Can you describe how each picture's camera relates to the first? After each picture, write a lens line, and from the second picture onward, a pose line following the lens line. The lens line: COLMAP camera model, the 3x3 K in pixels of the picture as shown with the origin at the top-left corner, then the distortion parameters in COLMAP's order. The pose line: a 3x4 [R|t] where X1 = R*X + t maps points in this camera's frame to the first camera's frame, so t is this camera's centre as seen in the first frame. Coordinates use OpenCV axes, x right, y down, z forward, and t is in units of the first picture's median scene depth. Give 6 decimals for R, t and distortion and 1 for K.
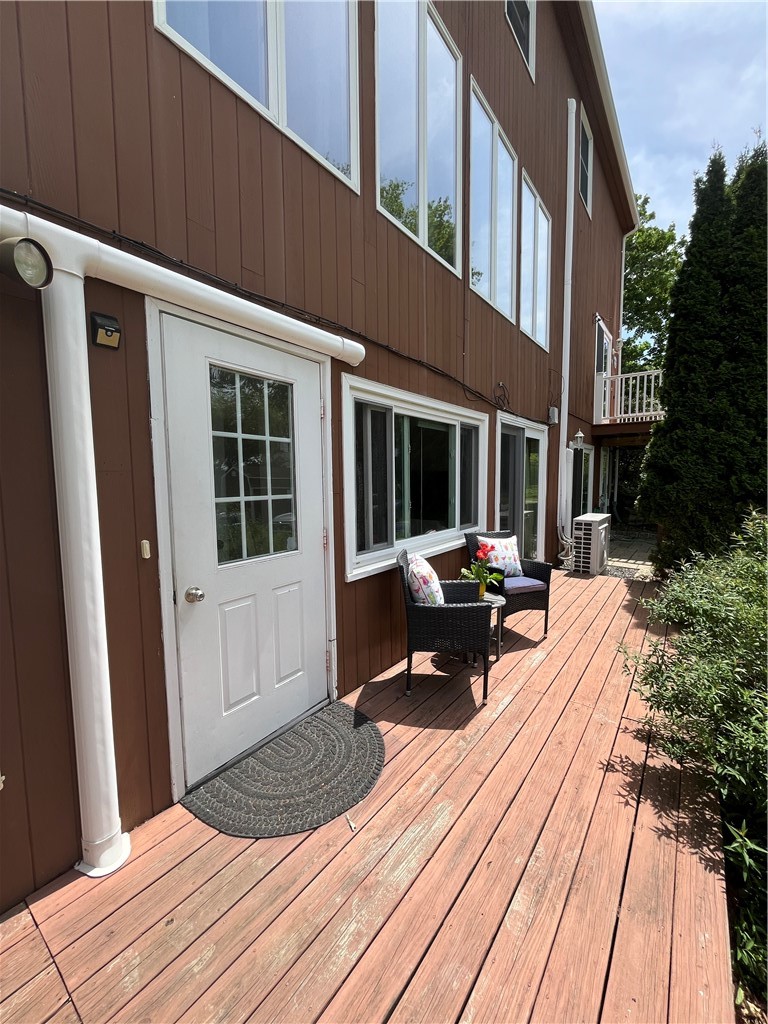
lens RADIAL K [[415.2, 0, 385.1], [0, 415.2, 509.9], [0, 0, 1]] dist [-0.004029, 0.000973]
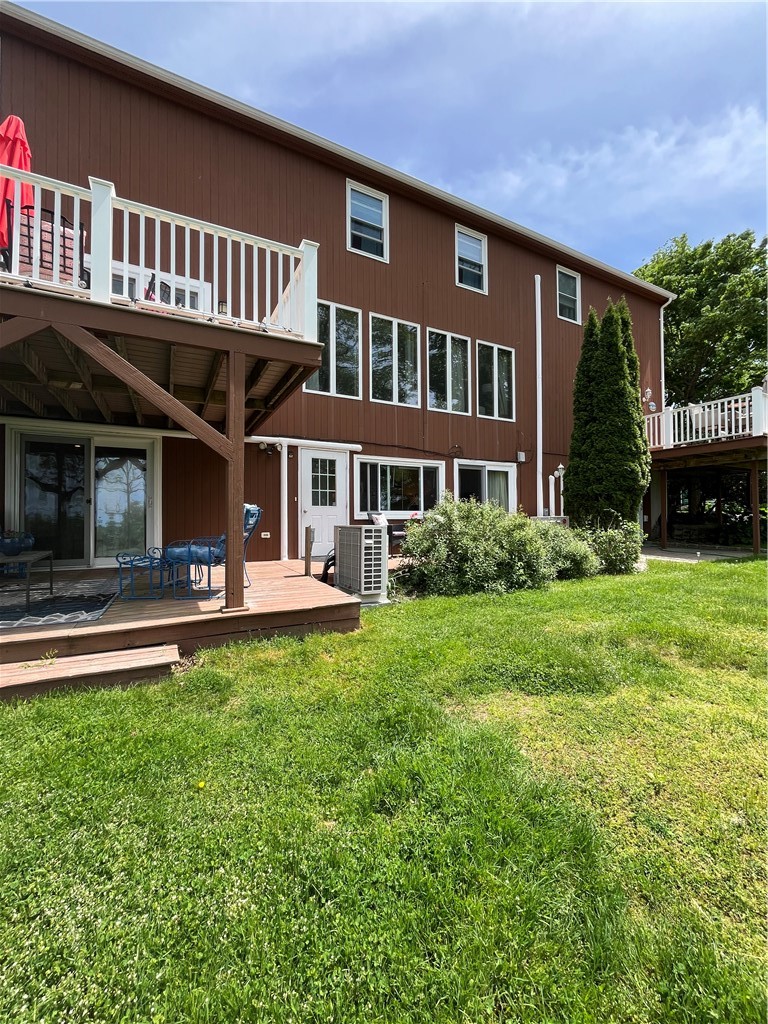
lens RADIAL K [[415.2, 0, 386.5], [0, 415.2, 511.5], [0, 0, 1]] dist [-0.004029, 0.000973]
pose [[0.909099, -0.005086, -0.416549, 1.426665], [-0.034689, 0.995528, -0.087863, 0.379005], [0.415133, 0.094326, 0.904858, -1.732993]]
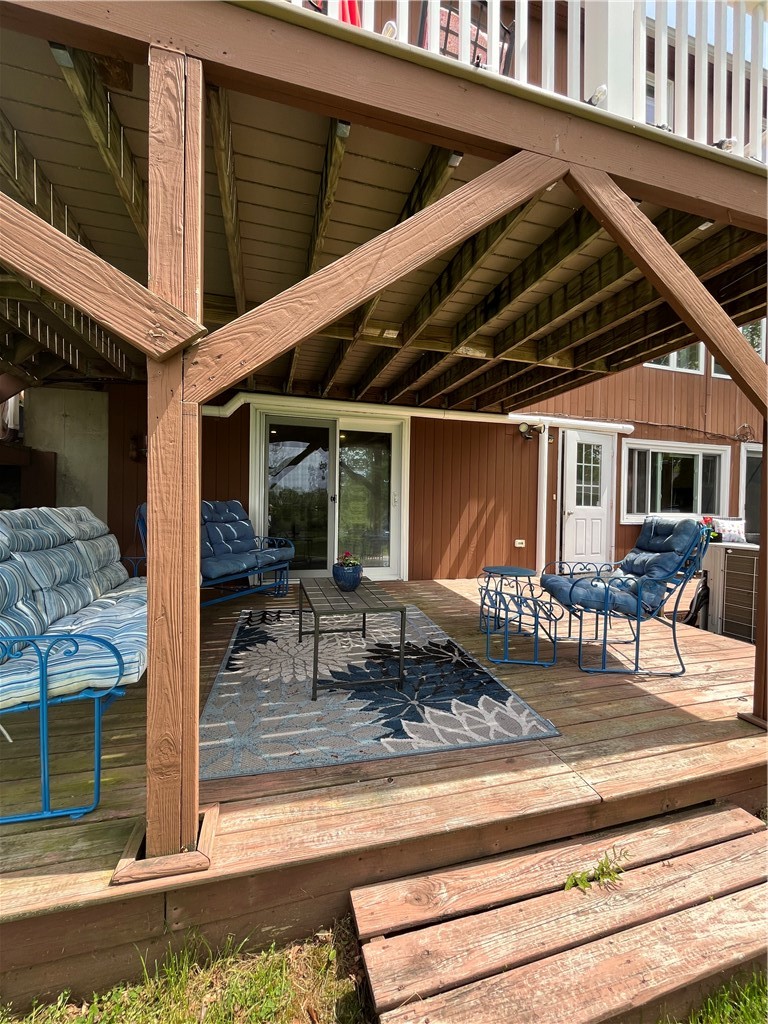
lens RADIAL K [[415.2, 0, 387.8], [0, 415.2, 516.6], [0, 0, 1]] dist [-0.004029, 0.000973]
pose [[0.799874, 0.031736, -0.599328, 0.259271], [-0.069943, 0.996726, -0.040567, 0.316385], [0.596078, 0.074368, 0.799475, -1.677221]]
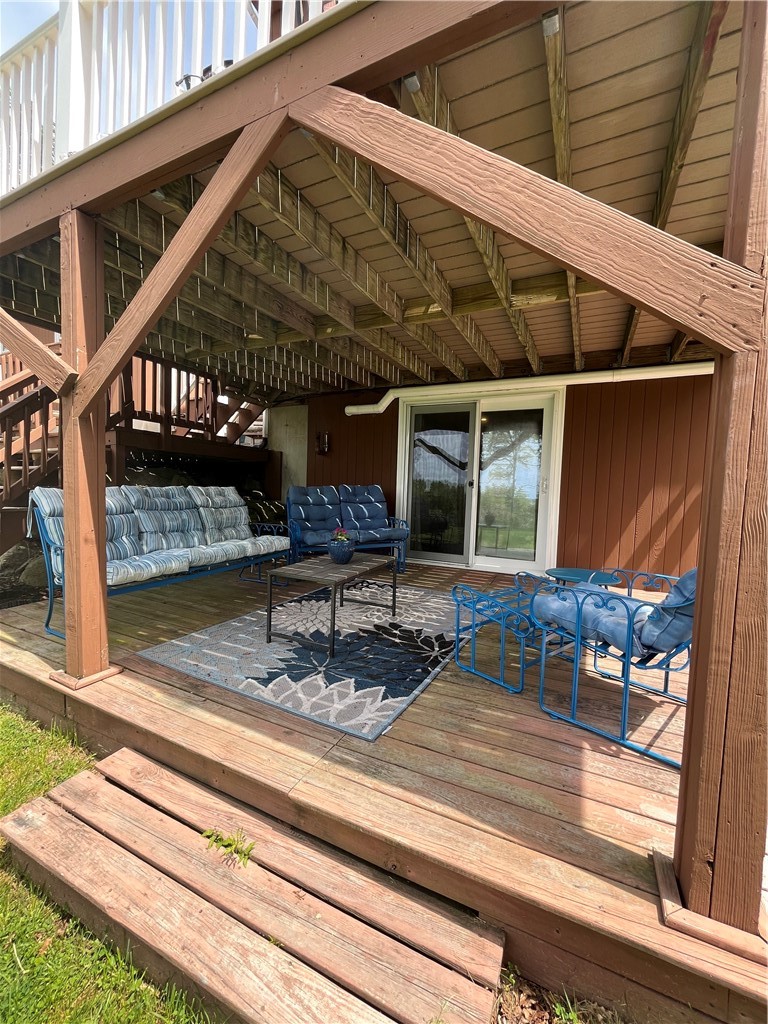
lens RADIAL K [[415.2, 0, 380.1], [0, 415.2, 517.7], [0, 0, 1]] dist [-0.004029, 0.000973]
pose [[0.190265, 0.077022, -0.978707, 0.666716], [-0.114251, 0.991881, 0.055848, 0.267350], [0.975062, 0.101192, 0.197520, -1.063289]]
